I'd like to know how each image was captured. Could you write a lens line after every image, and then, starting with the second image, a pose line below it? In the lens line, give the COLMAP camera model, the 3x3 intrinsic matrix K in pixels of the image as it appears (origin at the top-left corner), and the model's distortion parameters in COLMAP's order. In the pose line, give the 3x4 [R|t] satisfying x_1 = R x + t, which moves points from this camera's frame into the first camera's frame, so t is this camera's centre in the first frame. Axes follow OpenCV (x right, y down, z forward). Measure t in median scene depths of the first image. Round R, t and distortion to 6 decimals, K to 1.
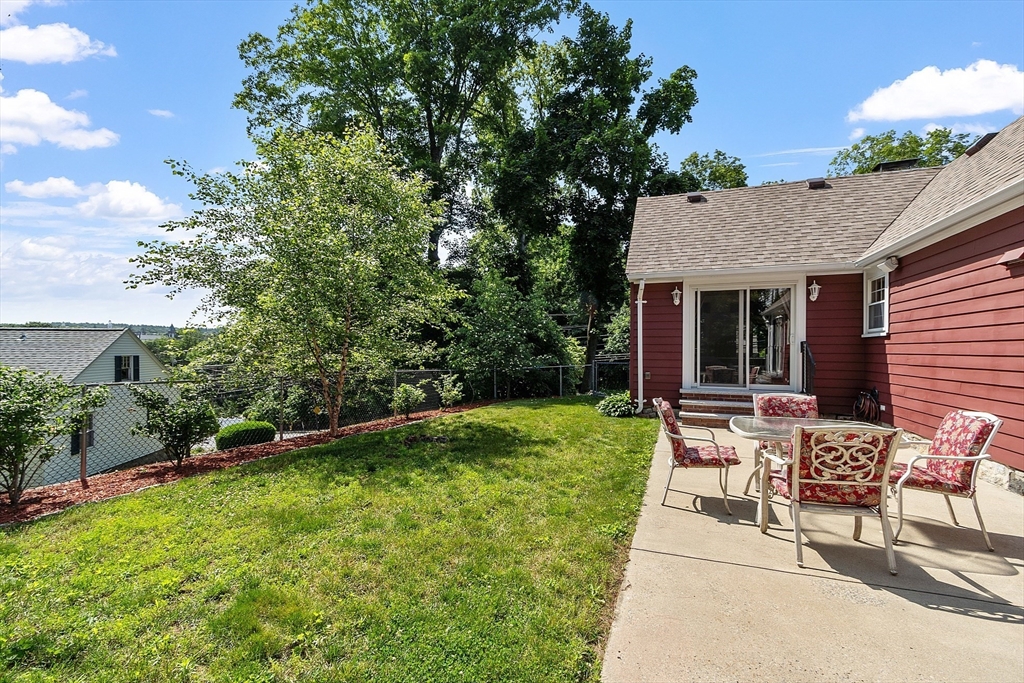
lens RADIAL K [[449.6, 0, 509.8], [0, 449.6, 352.3], [0, 0, 1]] dist [0.006197, 0.000721]
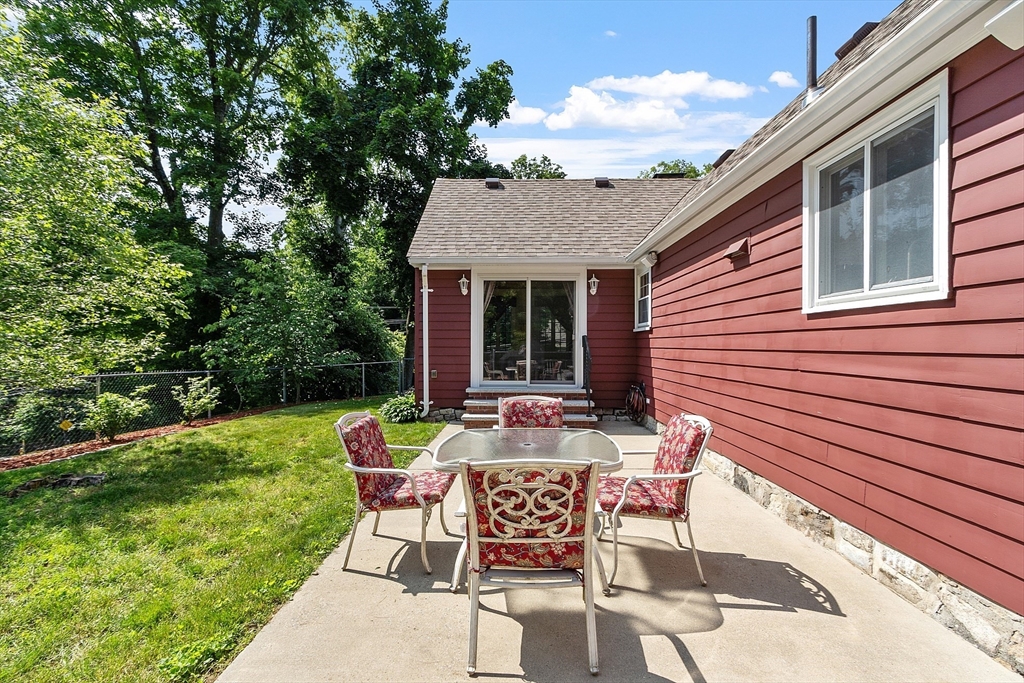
lens RADIAL K [[449.6, 0, 509.8], [0, 449.6, 352.3], [0, 0, 1]] dist [0.006197, 0.000721]
pose [[0.942101, -0.009723, 0.335188, 0.155807], [0.006185, 0.999913, 0.011620, -0.000316], [-0.335272, -0.008874, 0.942080, 0.118355]]
